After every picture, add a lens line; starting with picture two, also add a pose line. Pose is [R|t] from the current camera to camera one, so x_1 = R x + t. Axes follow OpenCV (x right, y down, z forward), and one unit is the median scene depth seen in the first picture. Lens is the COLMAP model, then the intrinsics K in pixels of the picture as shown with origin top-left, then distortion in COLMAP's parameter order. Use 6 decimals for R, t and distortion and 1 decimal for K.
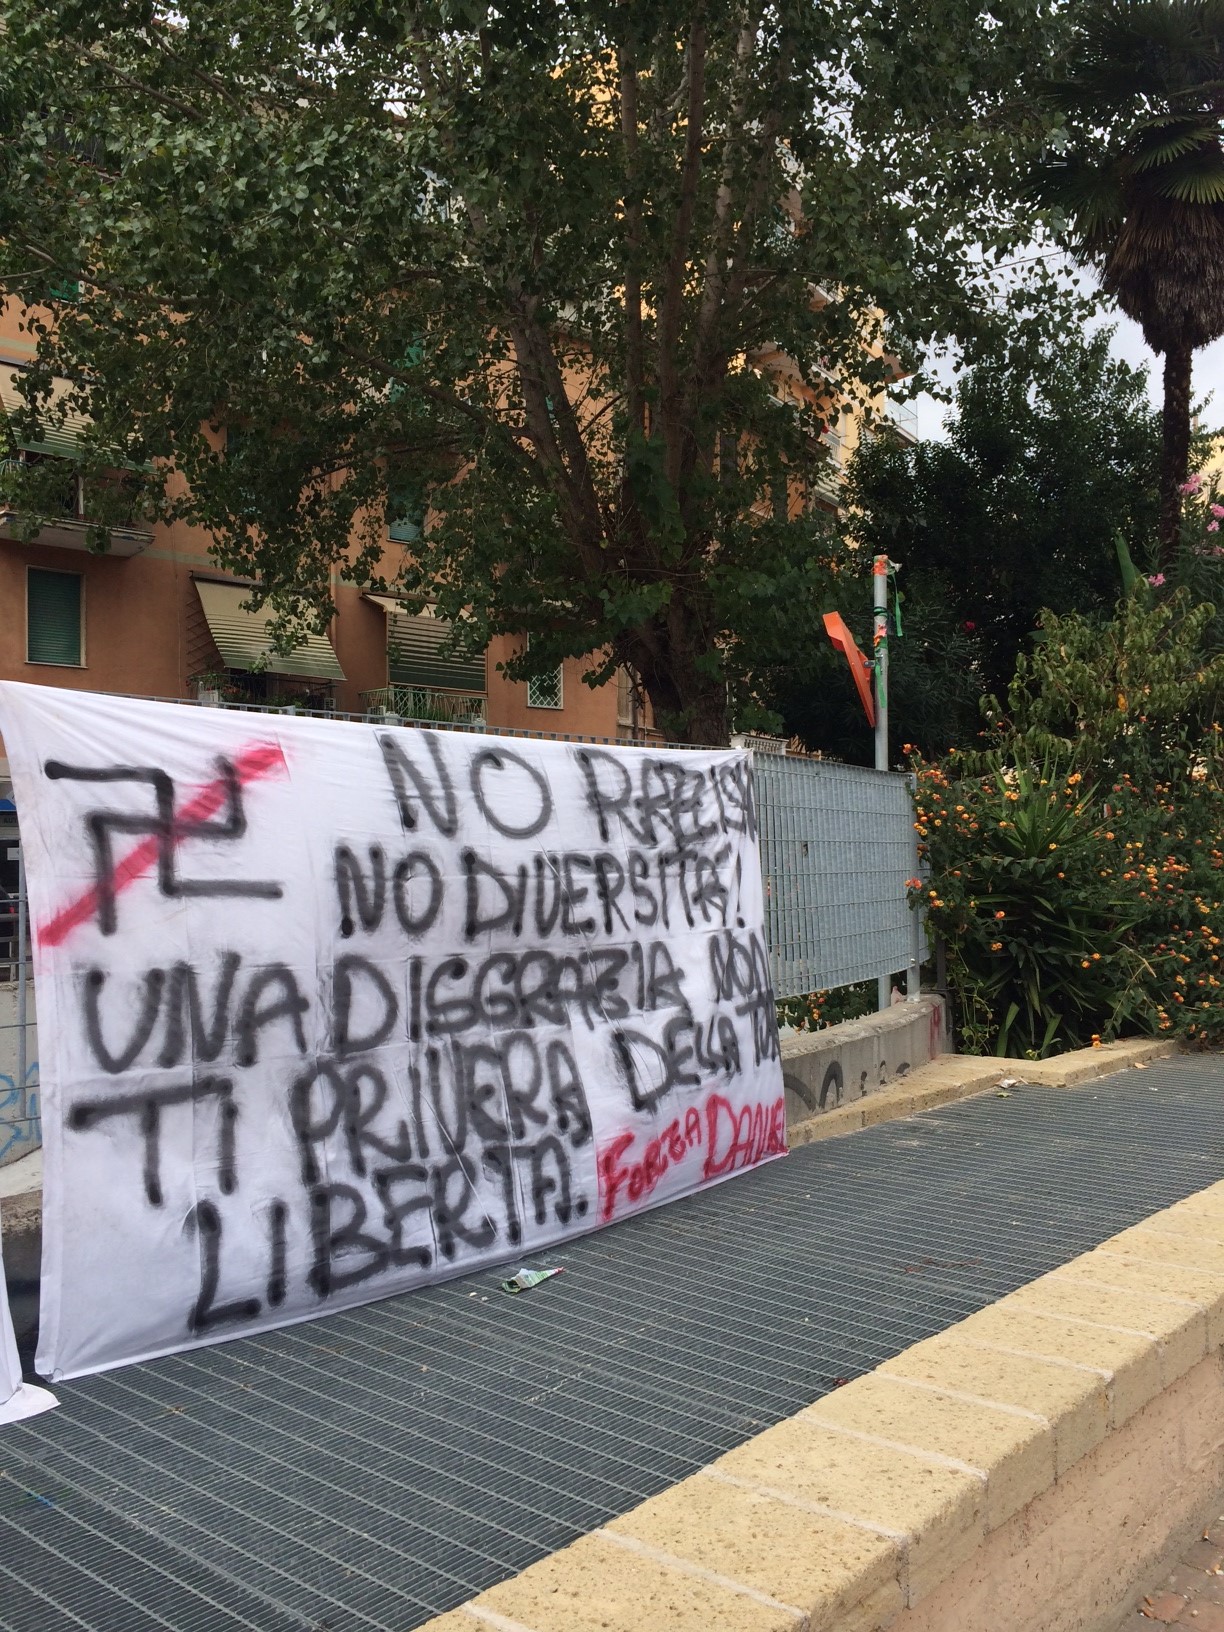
lens RADIAL K [[1390.8, 0, 612.0], [0, 1390.8, 816.0], [0, 0, 1]] dist [0.048941, -0.048975]
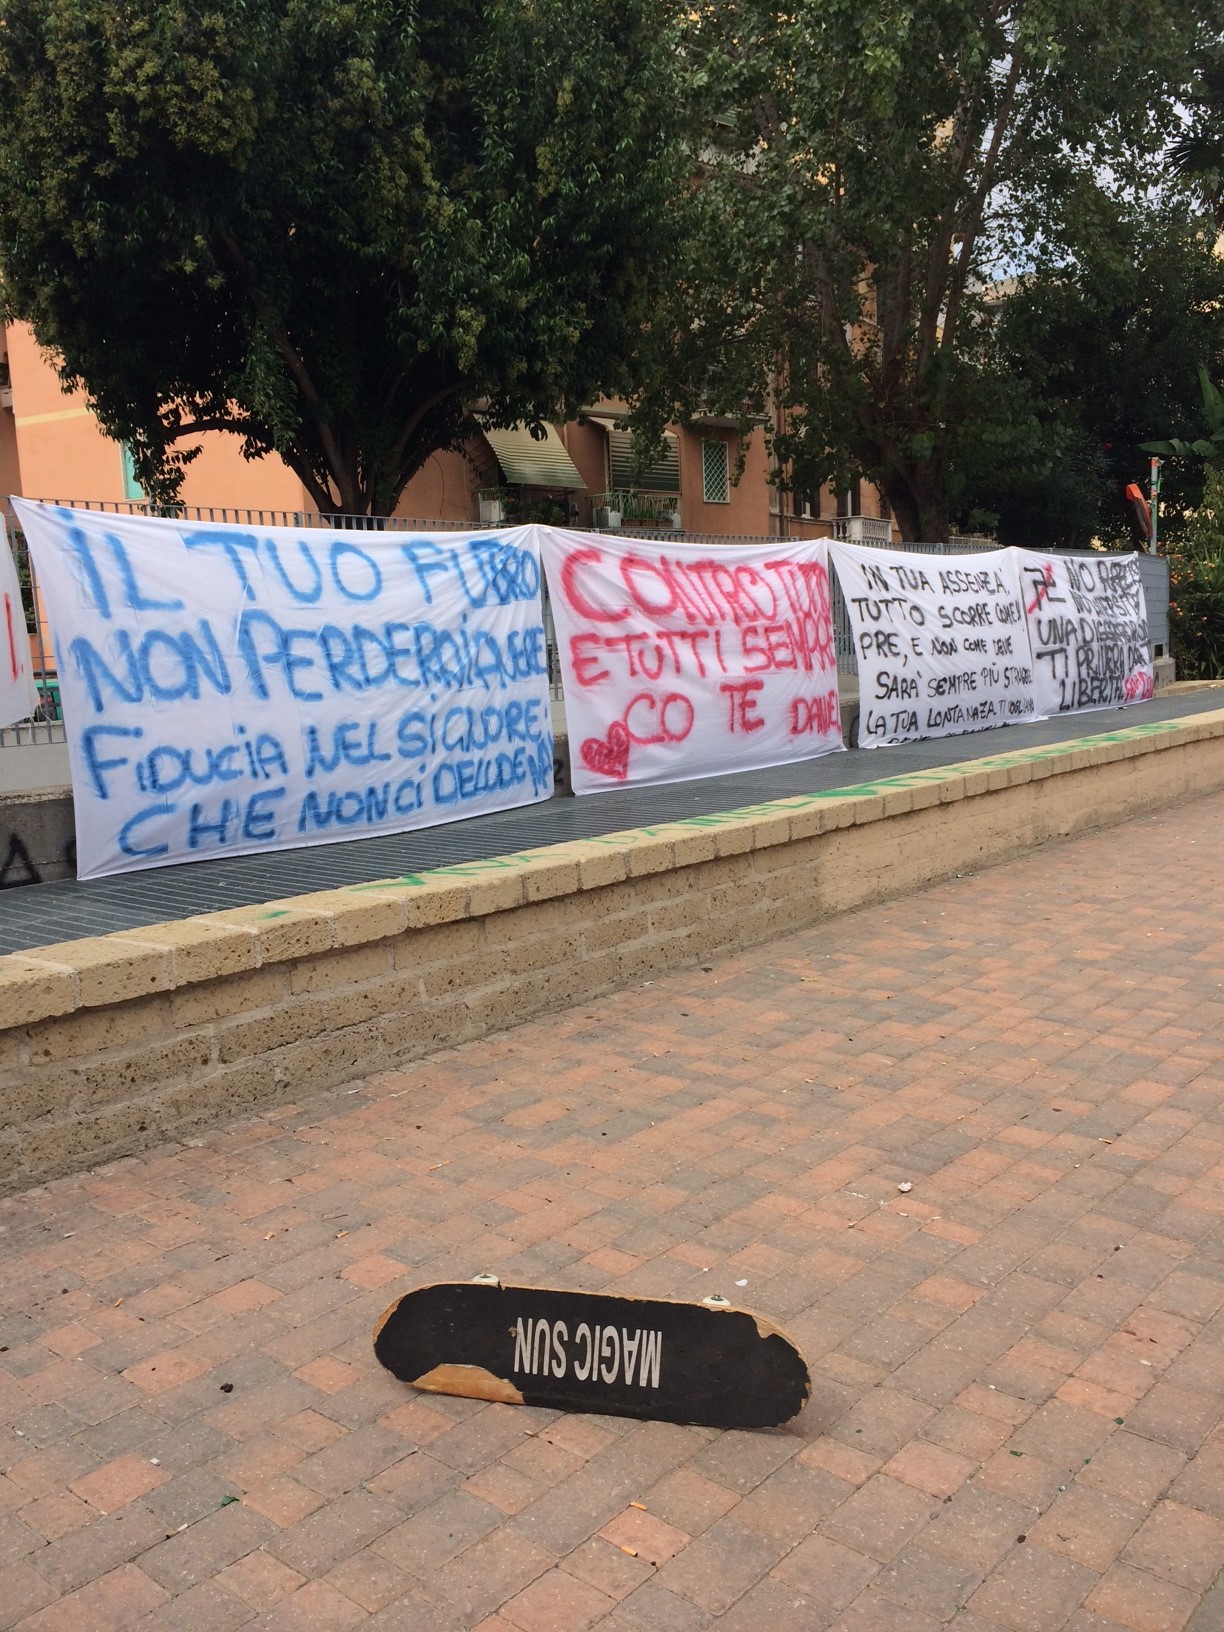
lens RADIAL K [[1390.8, 0, 612.0], [0, 1390.8, 816.0], [0, 0, 1]] dist [0.048941, -0.048975]
pose [[0.999844, -0.013246, 0.011671, -1.574589], [0.011212, 0.987084, 0.159810, 0.011366], [-0.013638, -0.159654, 0.987079, -2.882338]]
